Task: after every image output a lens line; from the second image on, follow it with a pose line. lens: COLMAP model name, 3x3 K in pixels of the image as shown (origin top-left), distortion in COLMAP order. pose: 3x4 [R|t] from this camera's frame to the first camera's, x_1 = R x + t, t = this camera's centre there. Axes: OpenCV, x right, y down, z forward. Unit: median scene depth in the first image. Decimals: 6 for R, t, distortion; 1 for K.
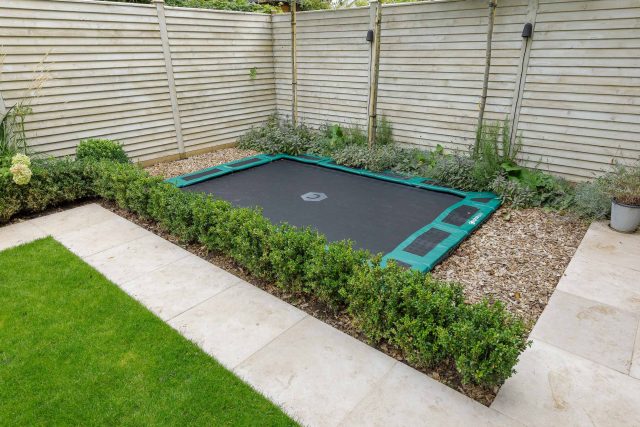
lens RADIAL K [[407.7, 0, 320.0], [0, 407.7, 213.5], [0, 0, 1]] dist [0.000749, -0.000564]
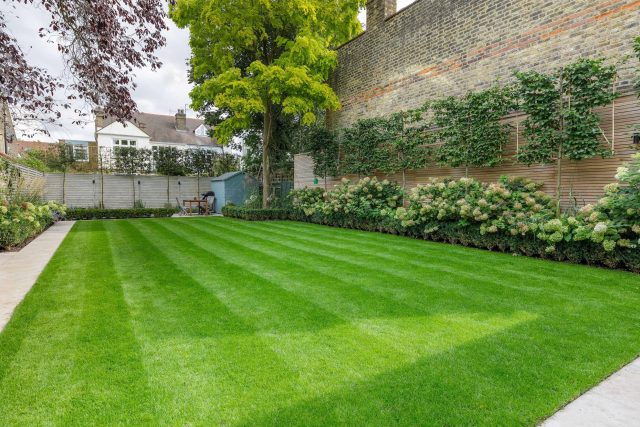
lens RADIAL K [[351.5, 0, 320.7], [0, 351.5, 213.0], [0, 0, 1]] dist [0.003448, -0.000009]
pose [[0.292465, -0.043138, 0.955303, -2.918998], [0.350776, 0.934186, -0.065206, 0.948771], [-0.889618, 0.354168, 0.288349, -2.046956]]
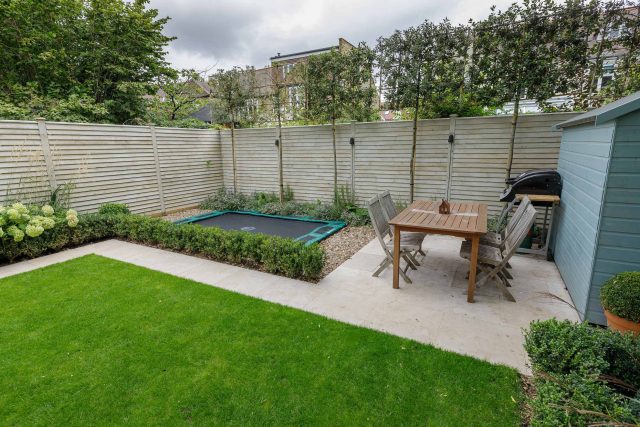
lens RADIAL K [[316.4, 0, 320.0], [0, 316.4, 213.5], [0, 0, 1]] dist [0.002021, 0.000443]
pose [[0.979957, -0.046893, 0.193611, 0.030505], [0.080162, 0.982564, -0.167756, 0.158128], [-0.182369, 0.179914, 0.966629, -0.428450]]
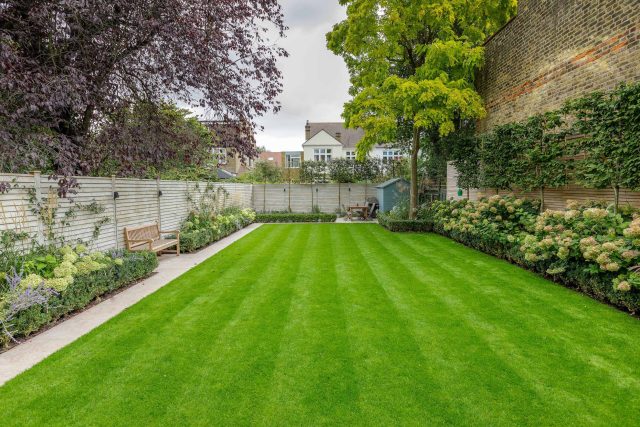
lens RADIAL K [[351.5, 0, 320.7], [0, 351.5, 213.0], [0, 0, 1]] dist [0.003448, -0.000009]
pose [[0.767825, -0.043596, 0.639175, -2.625493], [0.240078, 0.944562, -0.223974, 0.984847], [-0.593976, 0.325425, 0.735725, -2.569608]]
